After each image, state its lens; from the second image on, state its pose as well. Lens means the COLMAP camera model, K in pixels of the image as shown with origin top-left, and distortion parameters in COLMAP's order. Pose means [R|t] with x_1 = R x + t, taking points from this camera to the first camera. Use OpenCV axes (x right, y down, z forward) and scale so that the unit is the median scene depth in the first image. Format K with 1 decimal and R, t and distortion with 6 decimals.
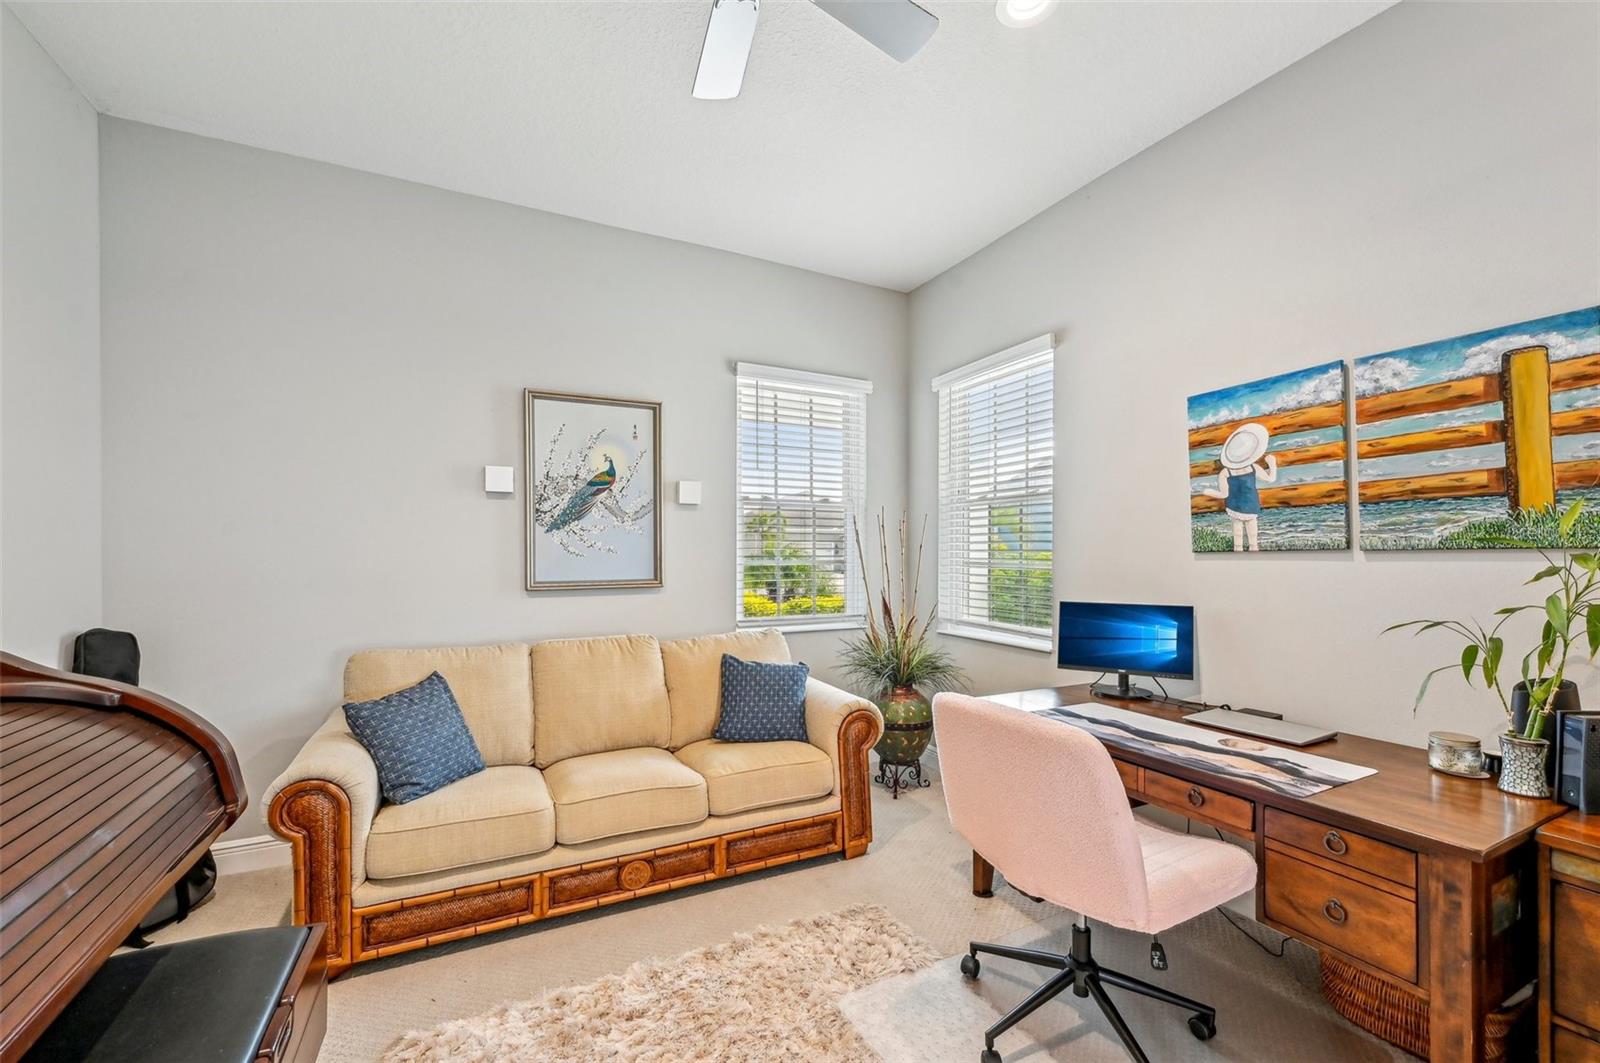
lens RADIAL K [[650.0, 0, 792.3], [0, 650.0, 553.9], [0, 0, 1]] dist [-0.001310, -0.000136]
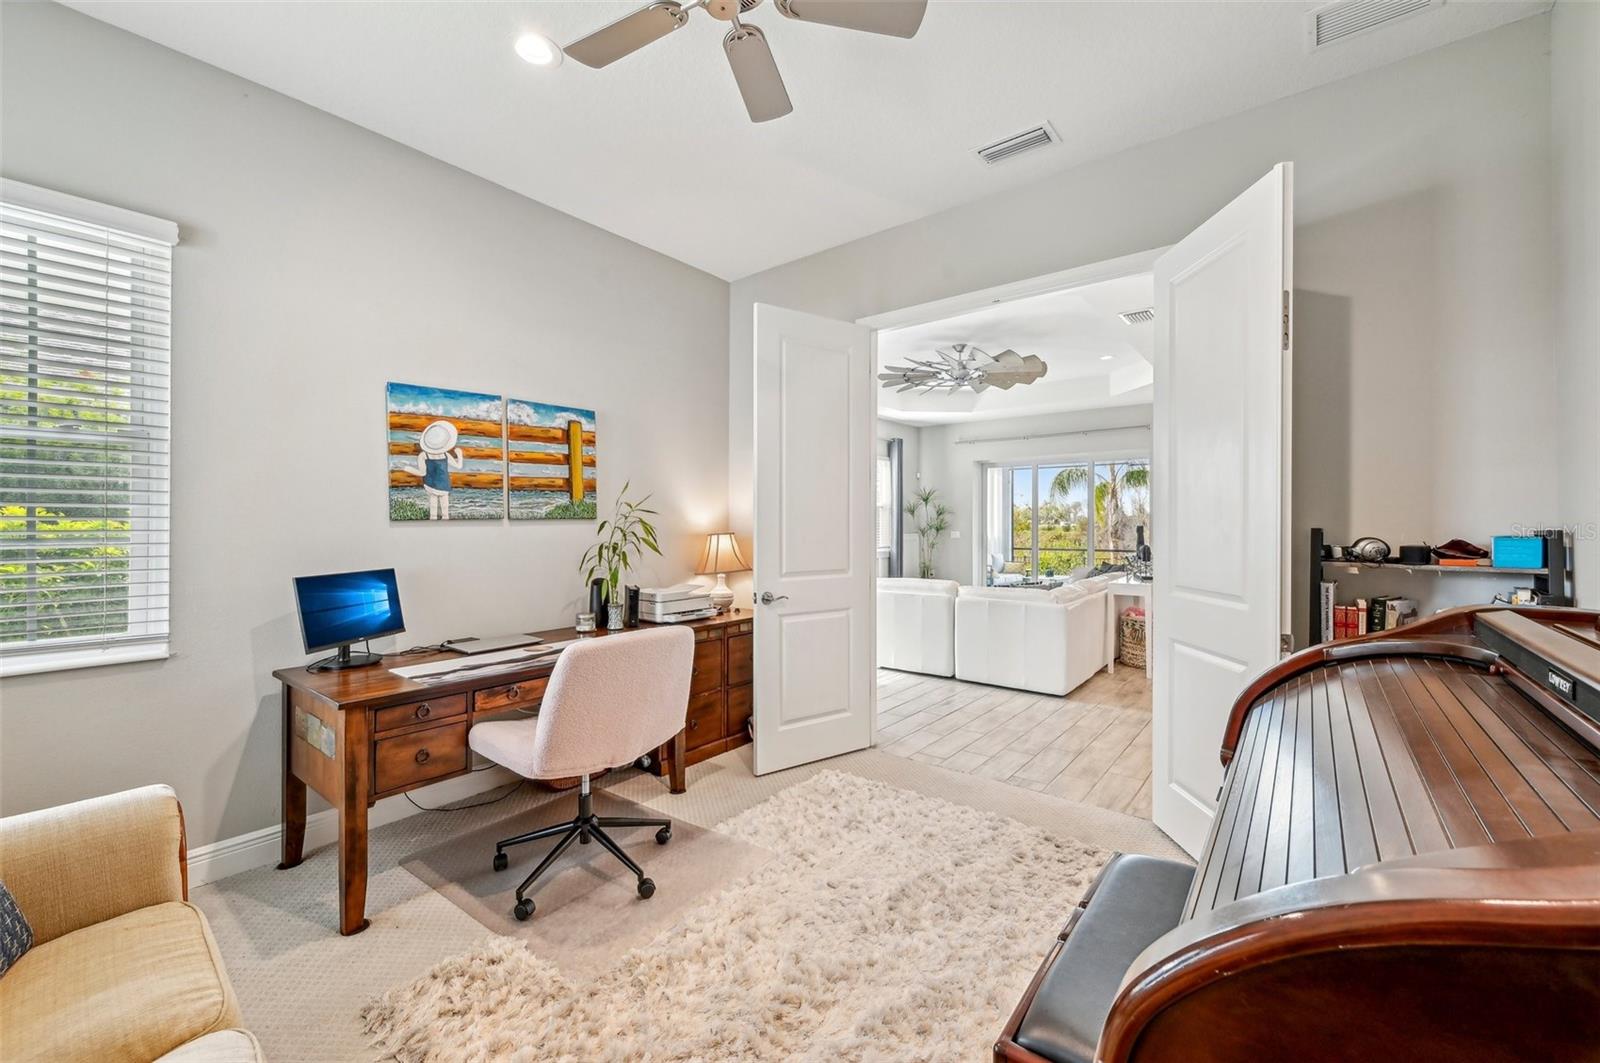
lens RADIAL K [[650.0, 0, 795.5], [0, 650.0, 526.4], [0, 0, 1]] dist [-0.001310, -0.000136]
pose [[-0.420633, 0.002764, 0.907227, -0.771945], [0.012591, 0.999917, 0.002792, 0.014813], [-0.907144, 0.012597, -0.420633, 0.924045]]
